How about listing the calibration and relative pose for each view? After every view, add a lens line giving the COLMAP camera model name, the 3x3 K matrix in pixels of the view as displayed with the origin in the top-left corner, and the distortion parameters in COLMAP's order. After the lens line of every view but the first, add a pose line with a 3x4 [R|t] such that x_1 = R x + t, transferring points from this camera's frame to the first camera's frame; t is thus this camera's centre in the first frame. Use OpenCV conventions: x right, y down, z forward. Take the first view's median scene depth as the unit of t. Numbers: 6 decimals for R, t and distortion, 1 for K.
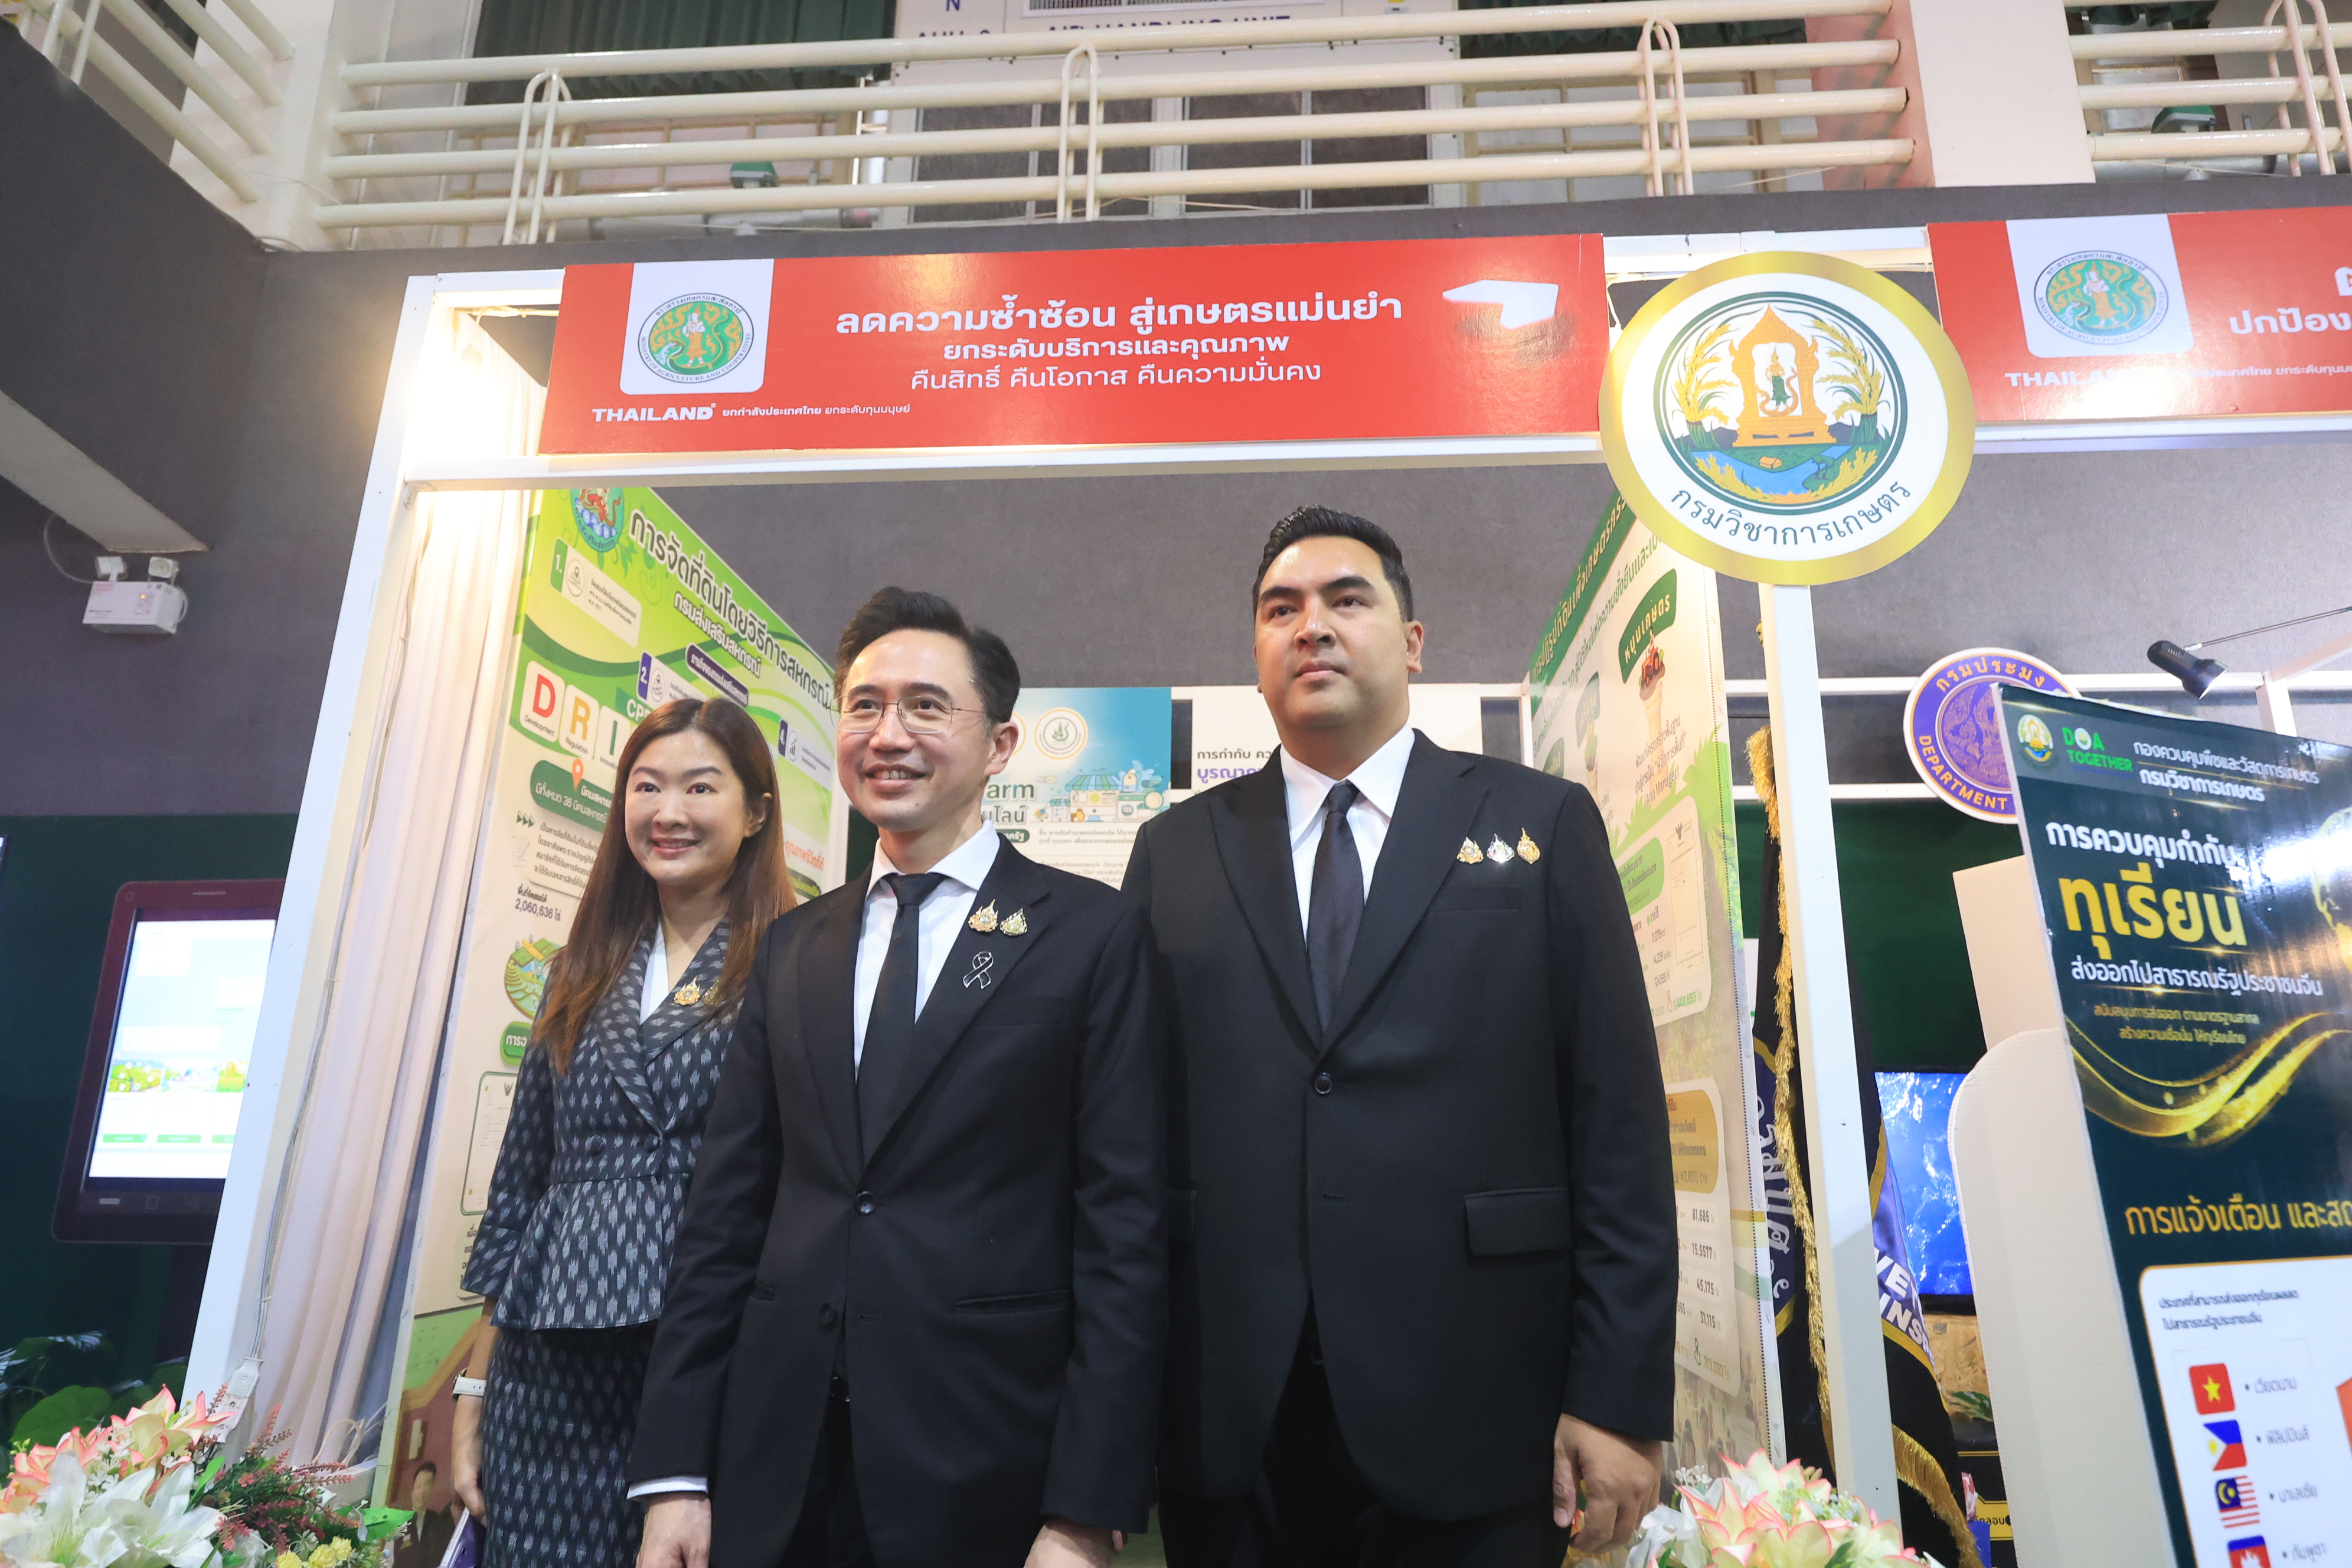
lens RADIAL K [[1349.5, 0, 1176.0], [0, 1349.5, 784.0], [0, 0, 1]] dist [0.004746, 0.002642]
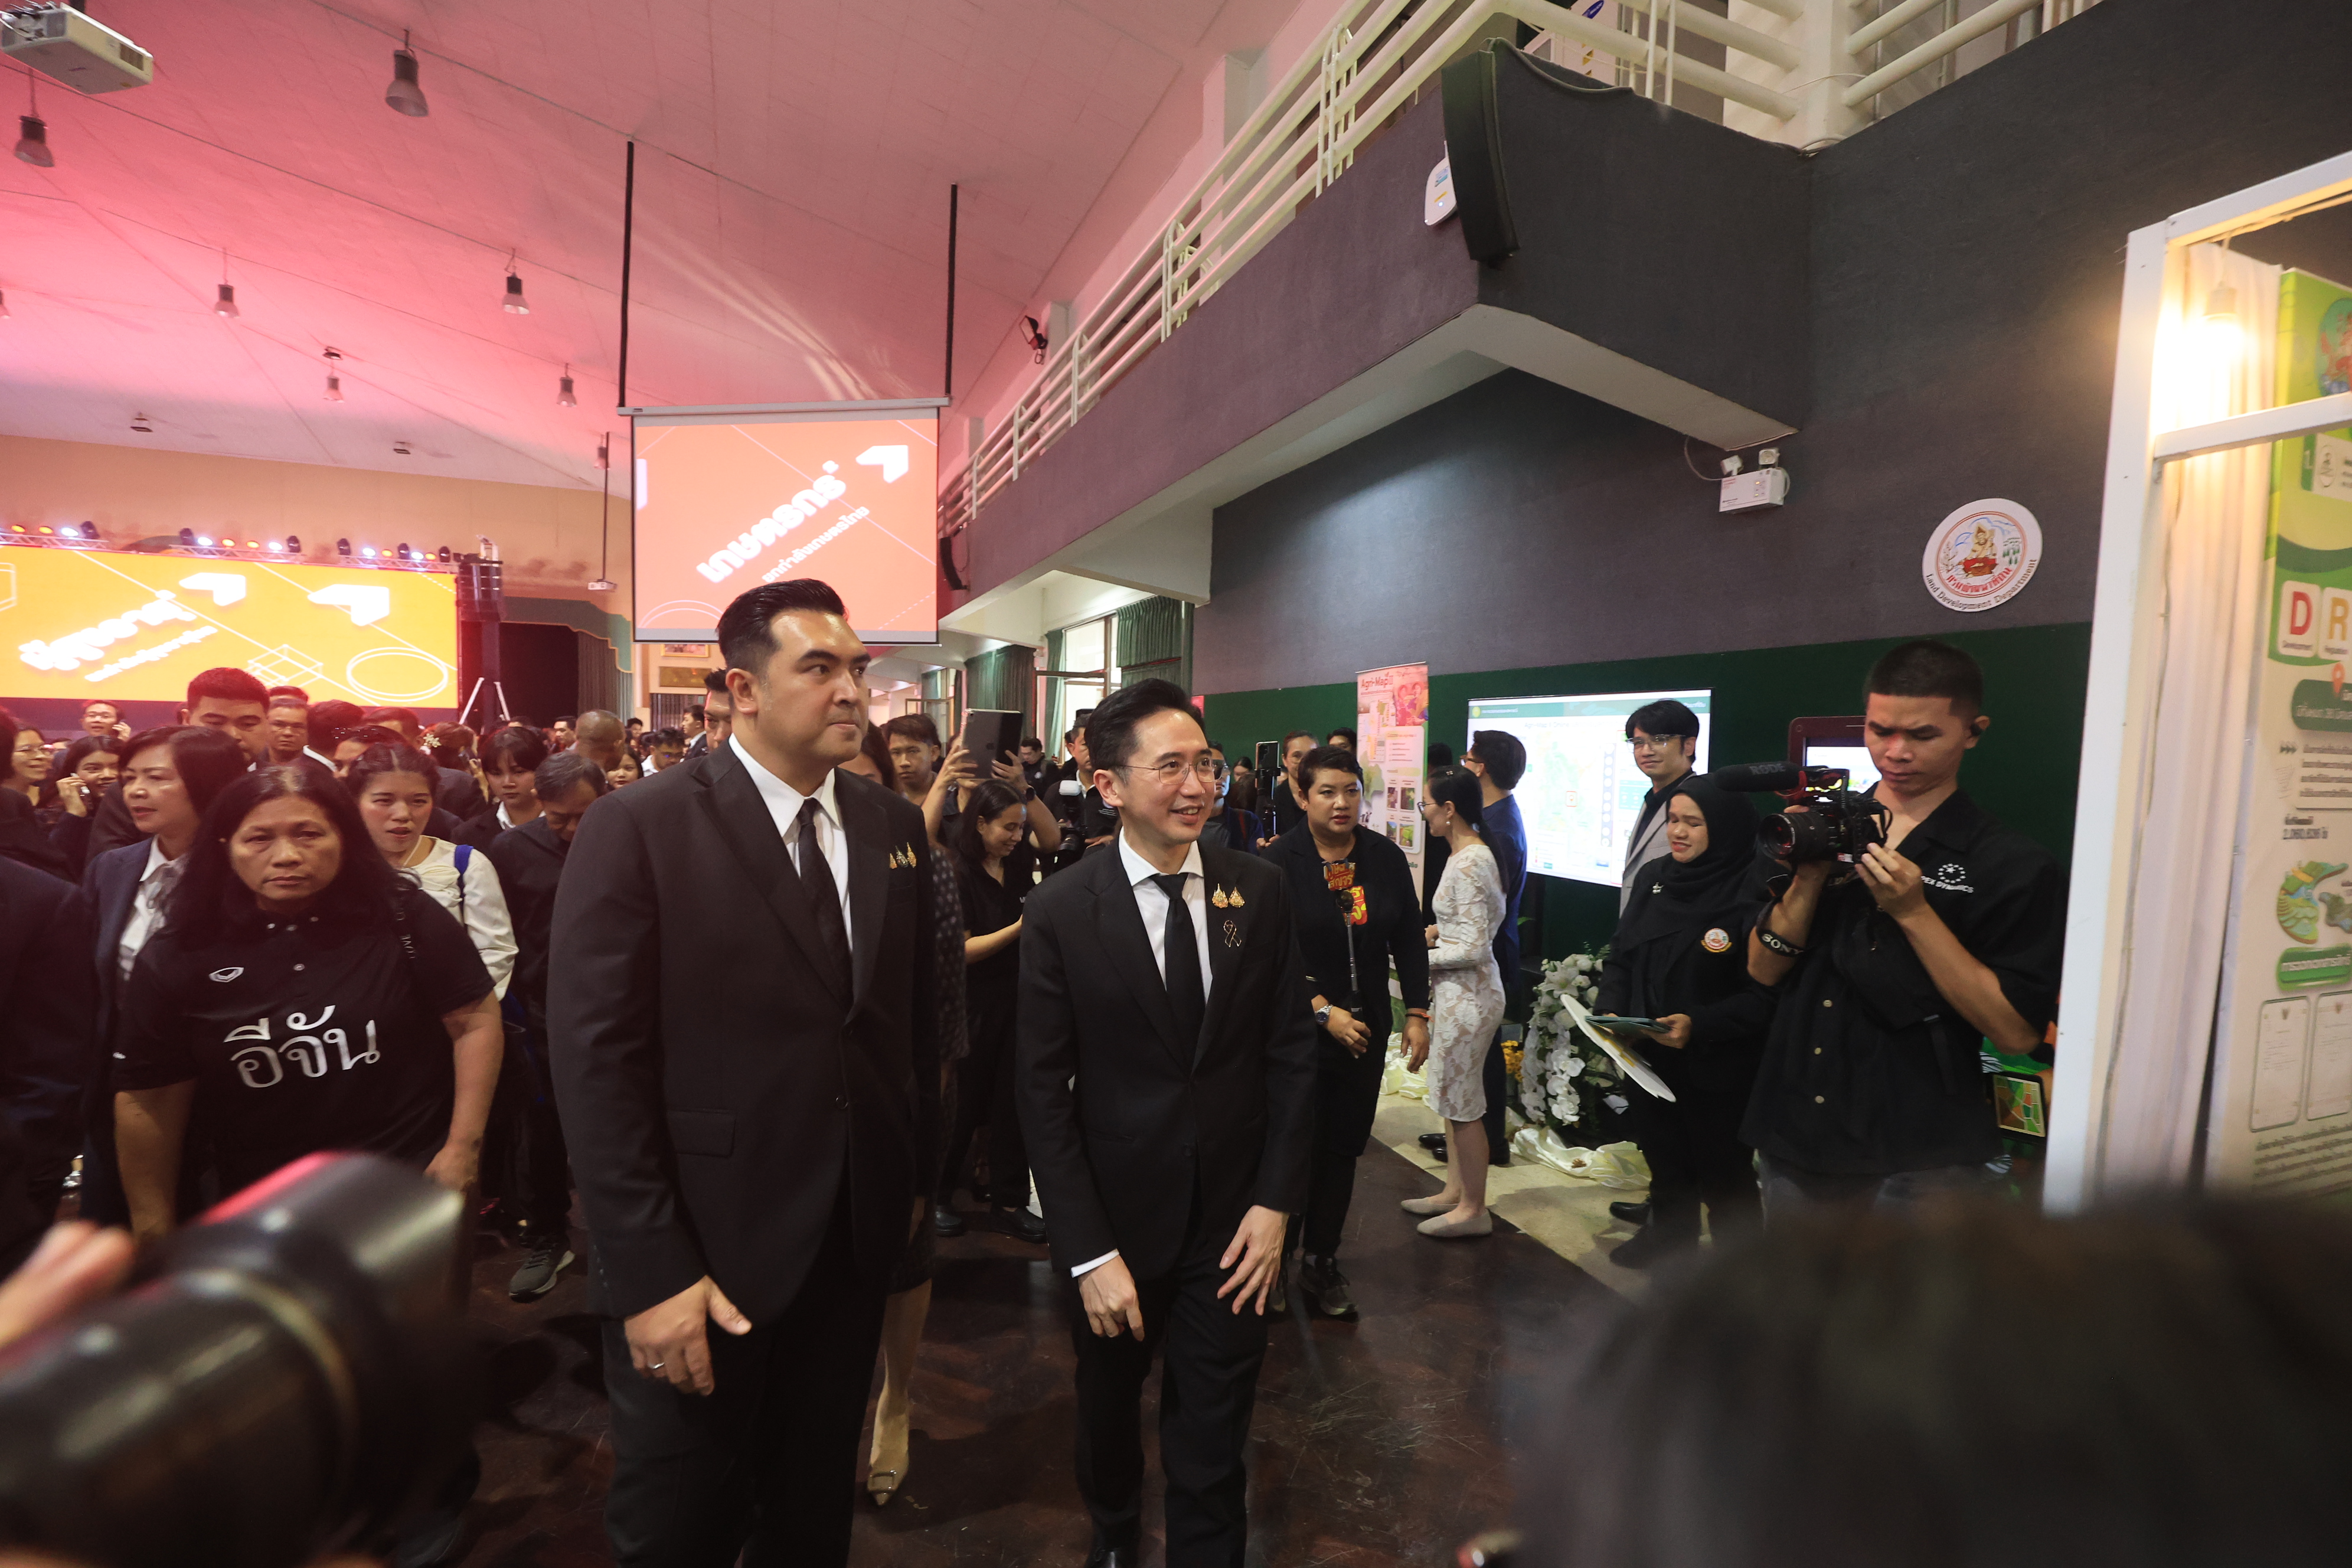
lens RADIAL K [[1053.4, 0, 1178.7], [0, 1053.4, 780.8], [0, 0, 1]] dist [-0.003854, -0.000130]
pose [[0.452109, 0.034766, -0.891285, -0.159962], [0.199758, 0.969913, 0.139162, -0.198204], [0.869307, -0.240958, 0.431561, -0.014974]]
